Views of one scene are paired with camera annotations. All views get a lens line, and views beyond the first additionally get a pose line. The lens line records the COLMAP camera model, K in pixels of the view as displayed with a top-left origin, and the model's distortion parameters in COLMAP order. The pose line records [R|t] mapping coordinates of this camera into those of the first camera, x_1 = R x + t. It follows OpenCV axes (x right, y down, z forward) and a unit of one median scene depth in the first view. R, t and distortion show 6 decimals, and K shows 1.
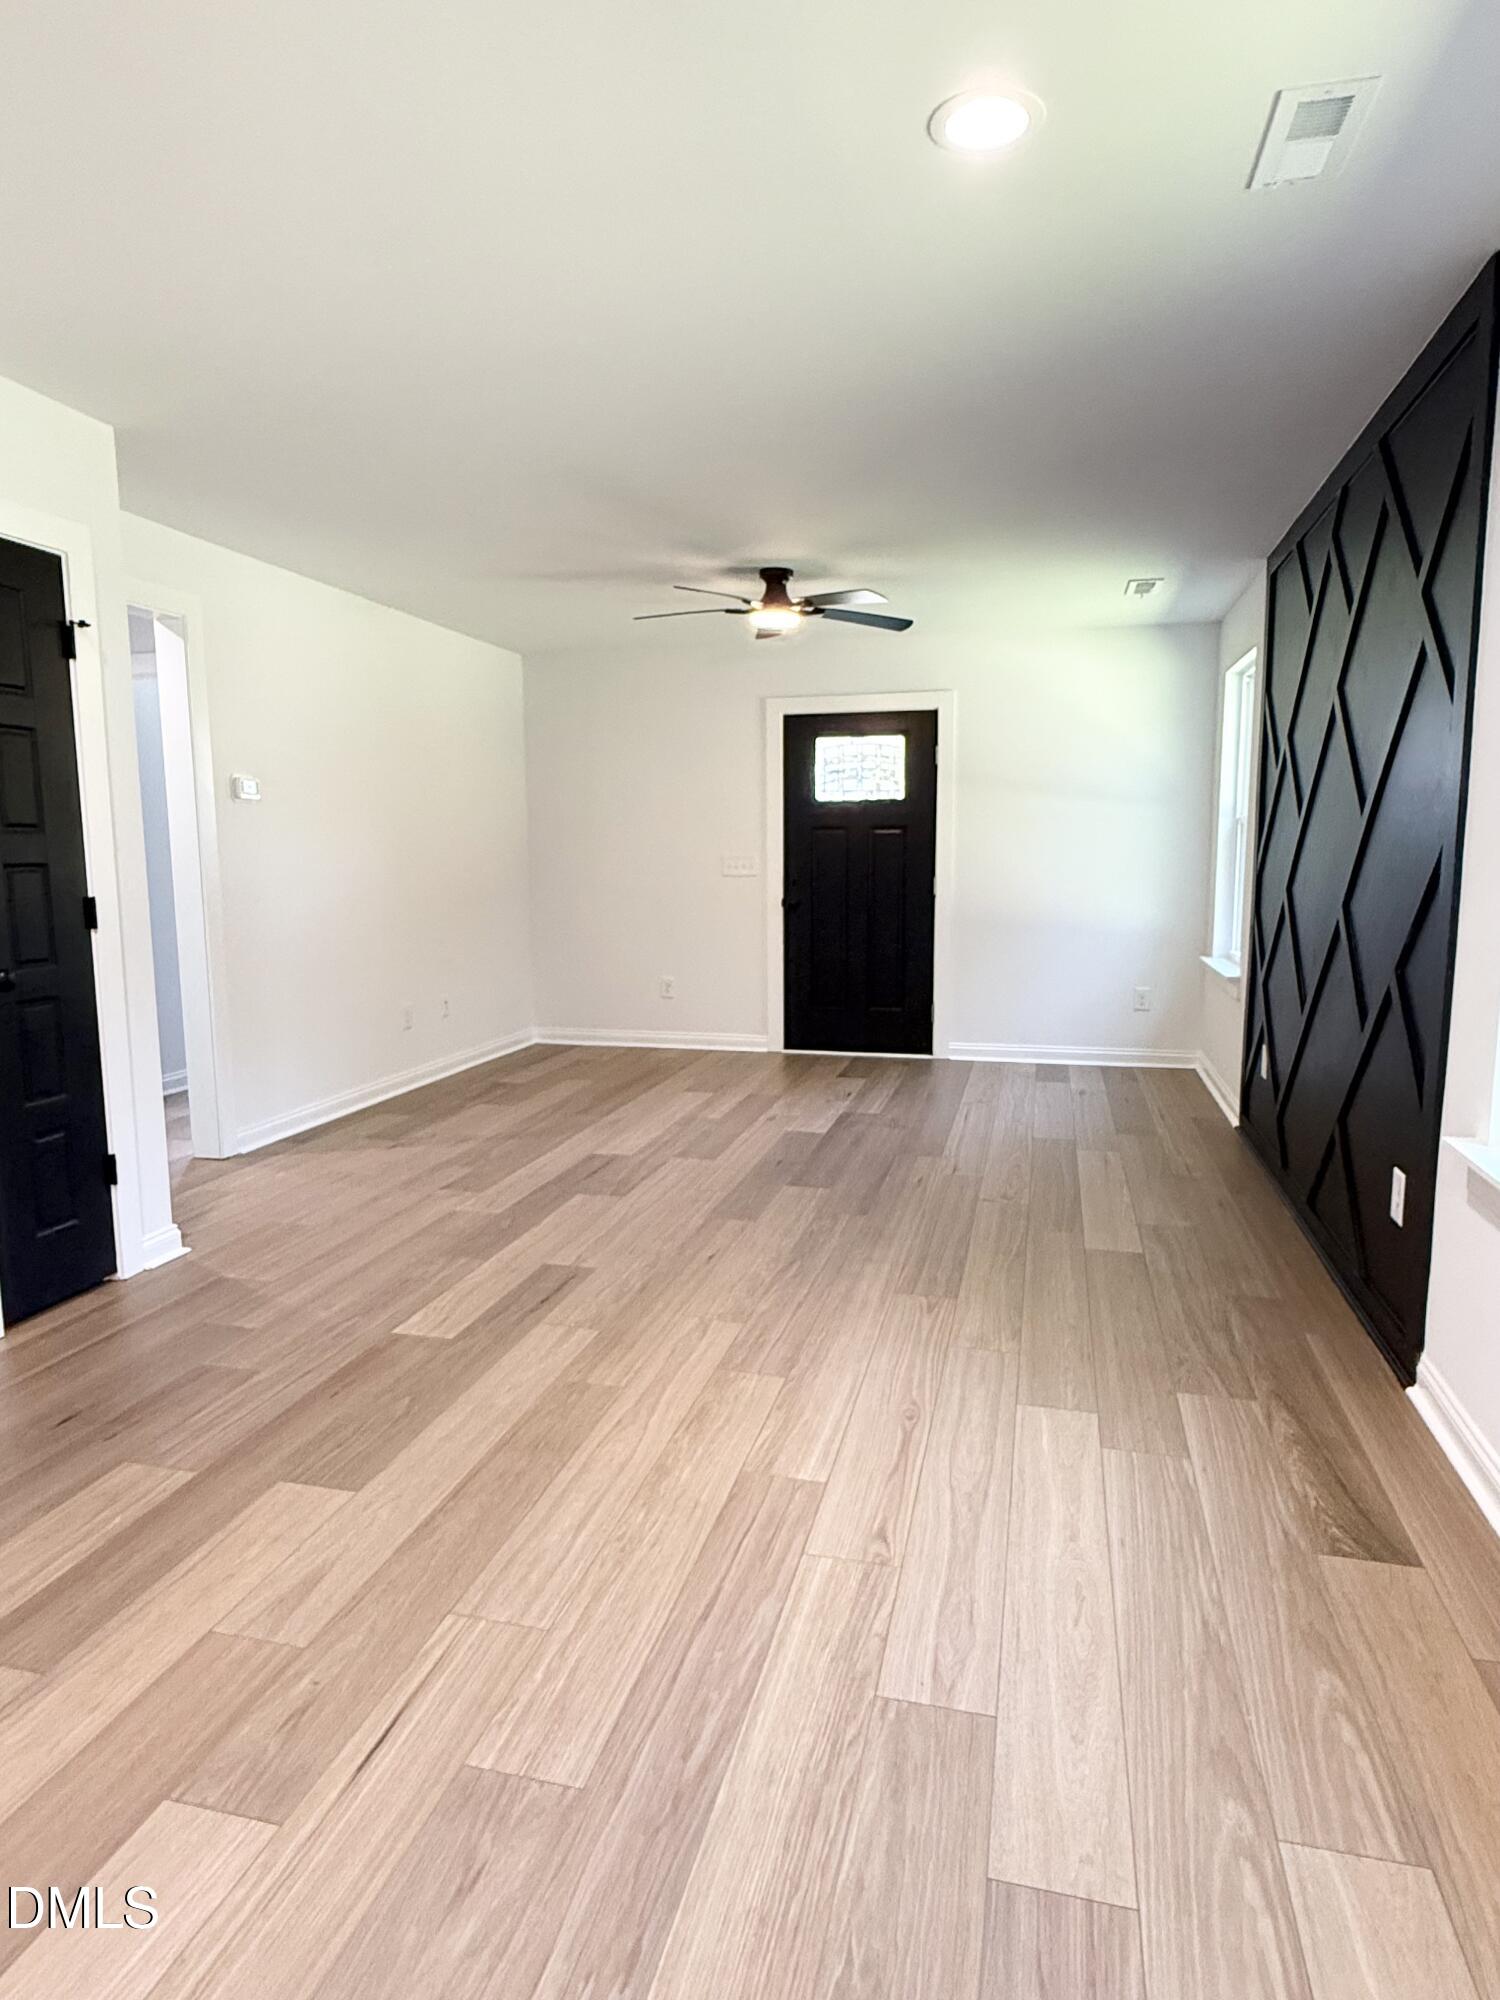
lens RADIAL K [[1187.5, 0, 740.9], [0, 1187.5, 1005.4], [0, 0, 1]] dist [0.007574, -0.001481]
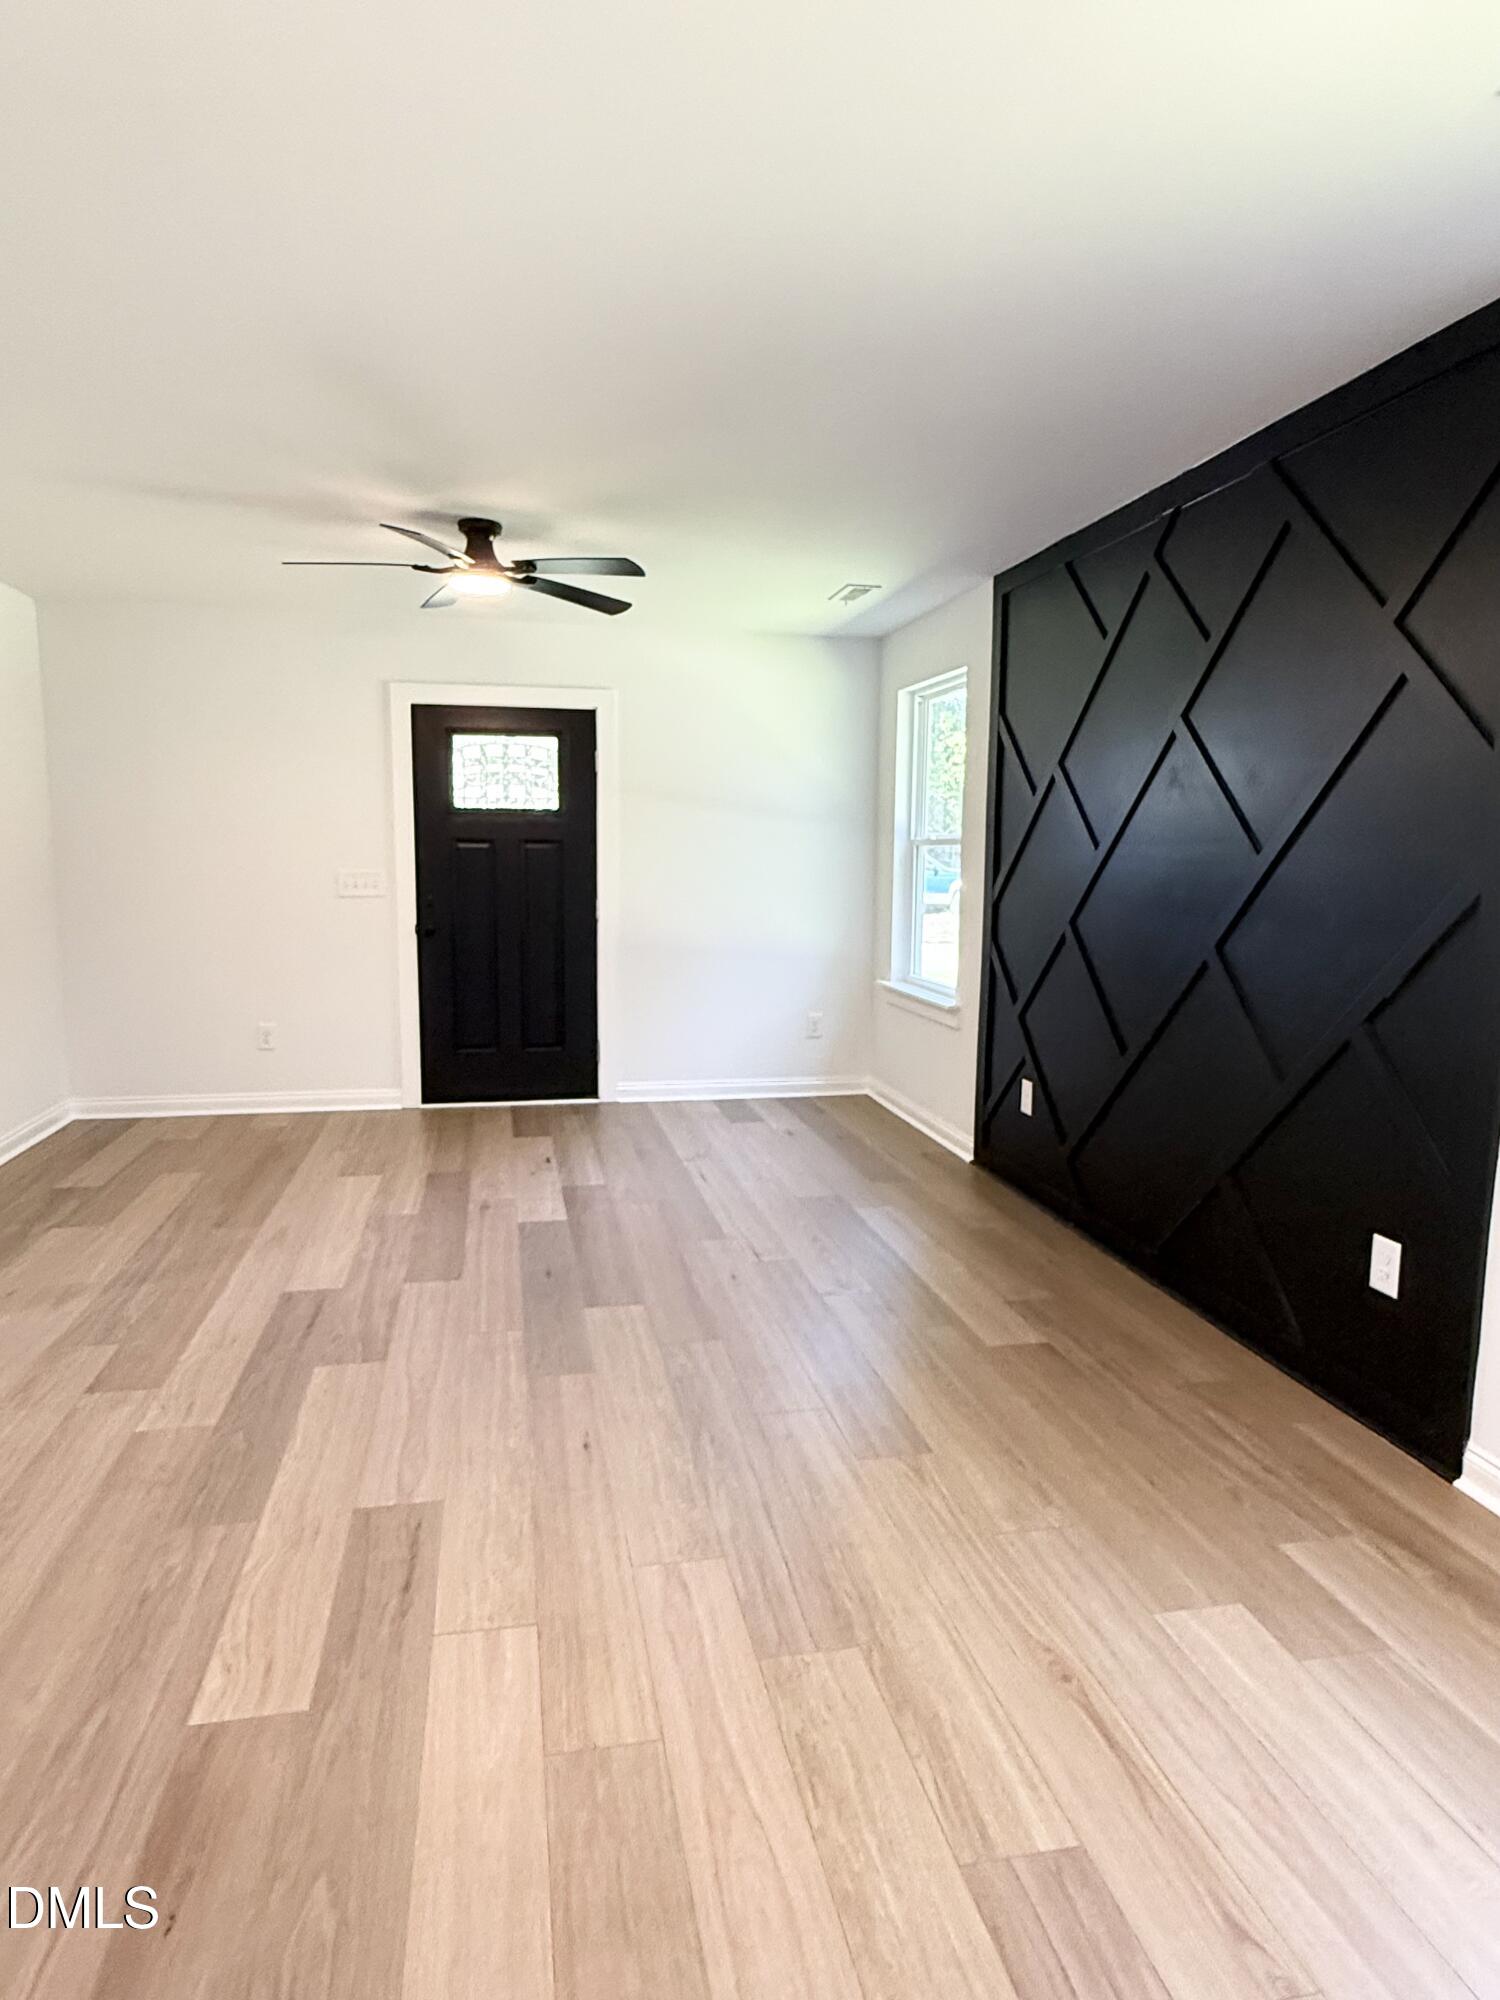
lens RADIAL K [[1187.5, 0, 740.9], [0, 1187.5, 1006.5], [0, 0, 1]] dist [0.007574, -0.001481]
pose [[0.901148, -0.043027, 0.431371, -0.130003], [0.043462, 0.999016, 0.008853, -0.031870], [-0.431327, 0.010771, 0.902131, 0.159970]]
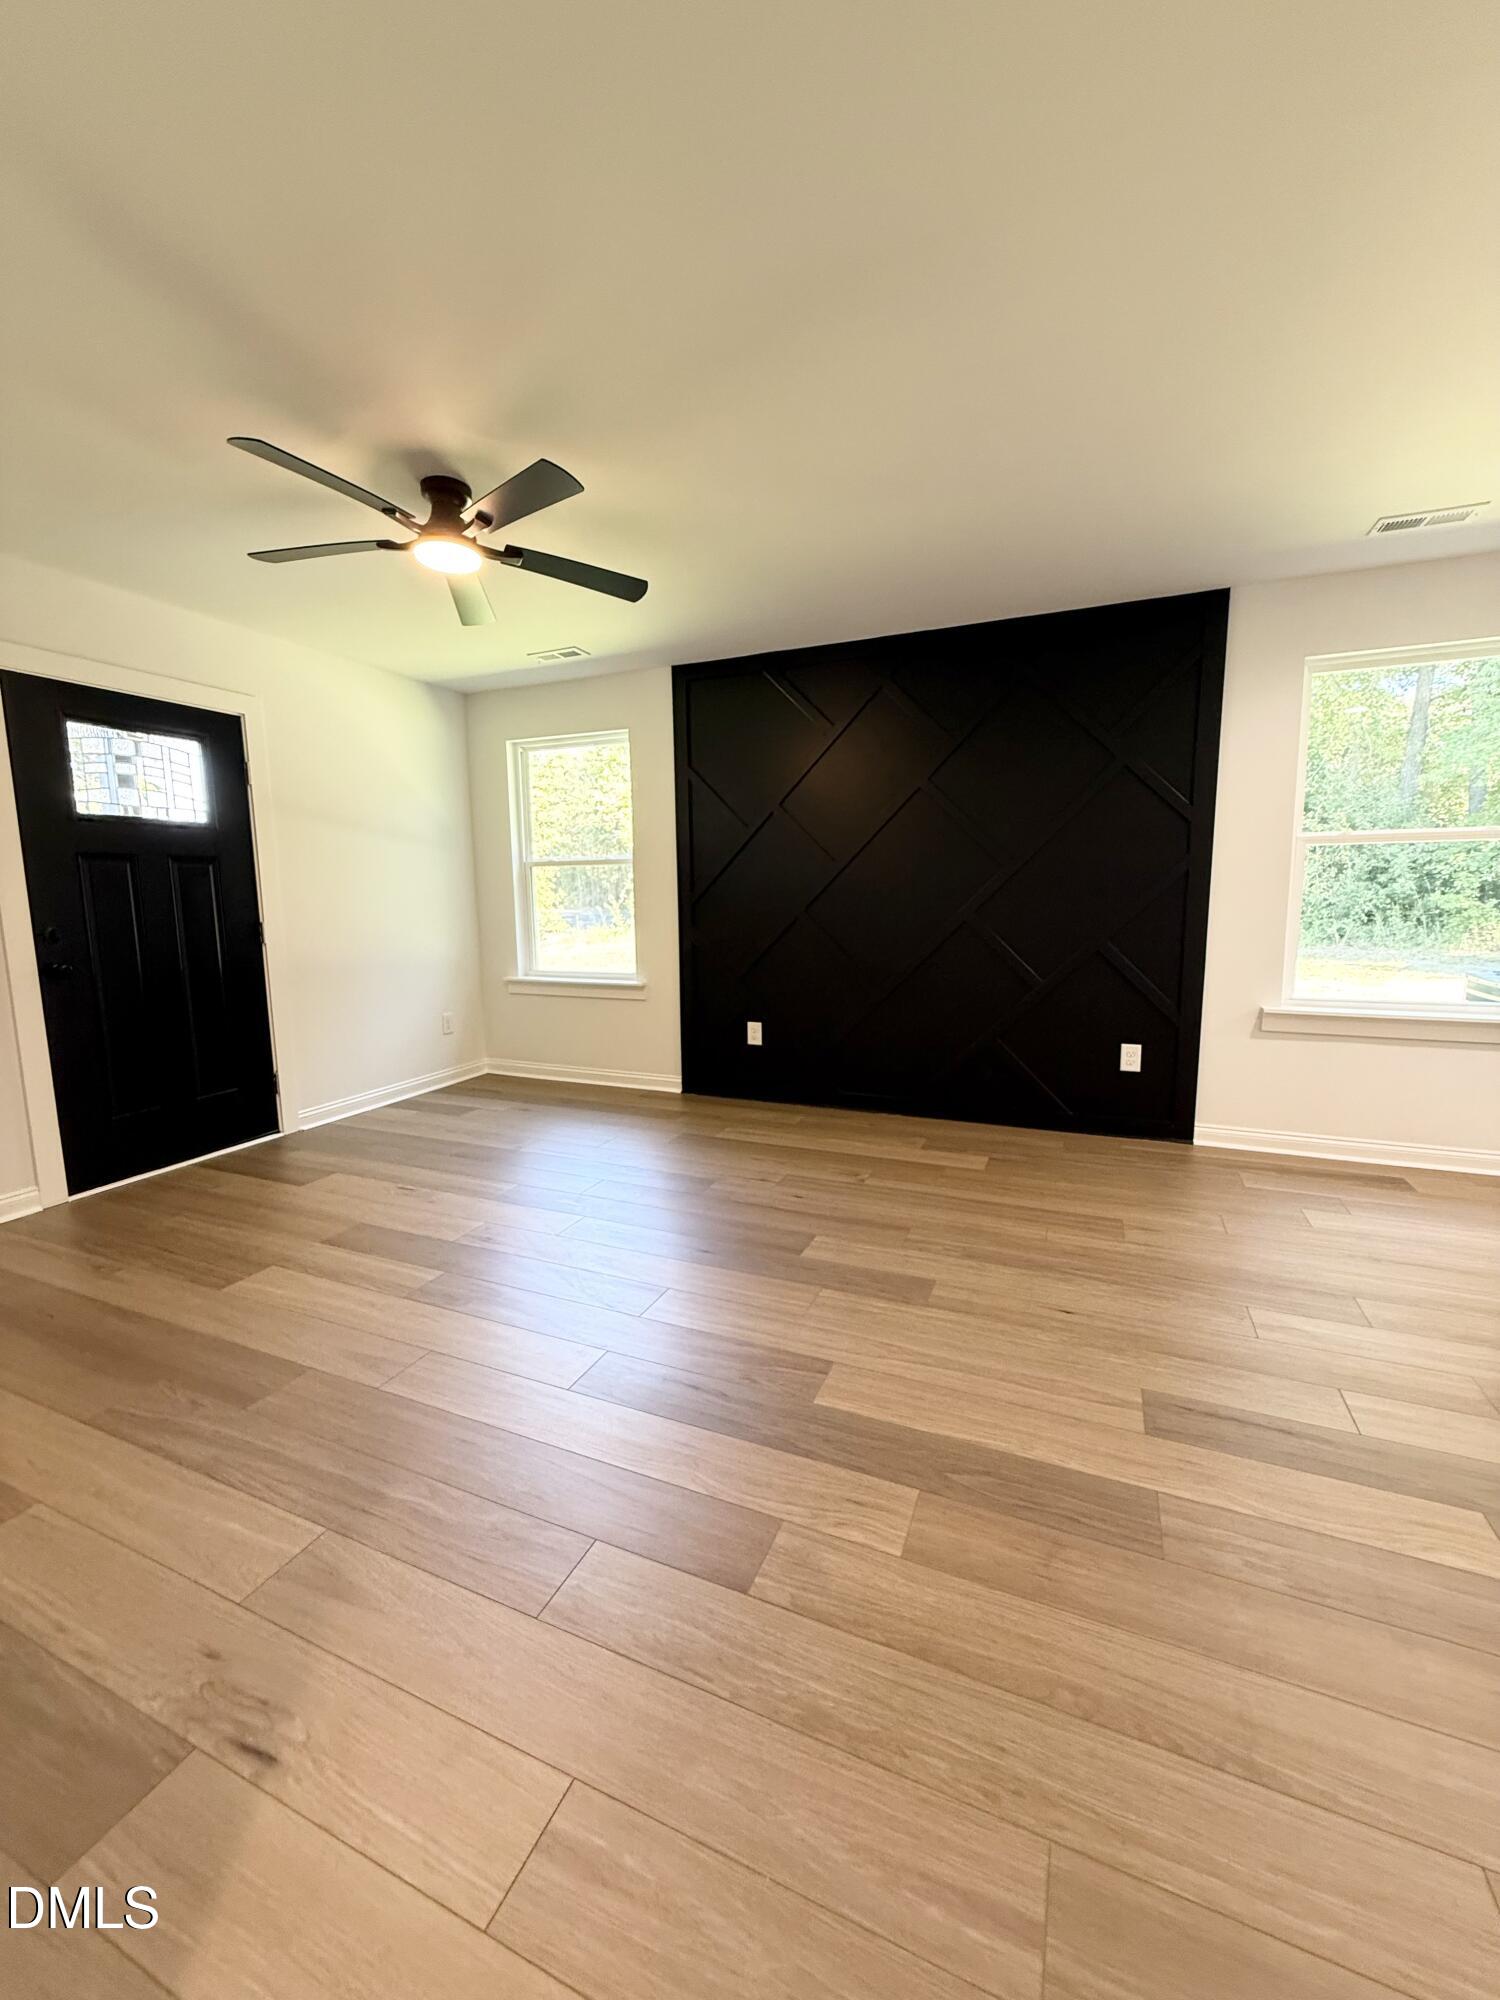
lens RADIAL K [[795.1, 0, 740.0], [0, 795.1, 1000.8], [0, 0, 1]] dist [0.003089, -0.000711]
pose [[0.161617, -0.133671, 0.977759, -0.344626], [0.142229, 0.983595, 0.110960, -0.070157], [-0.976550, 0.121133, 0.177978, 0.600700]]
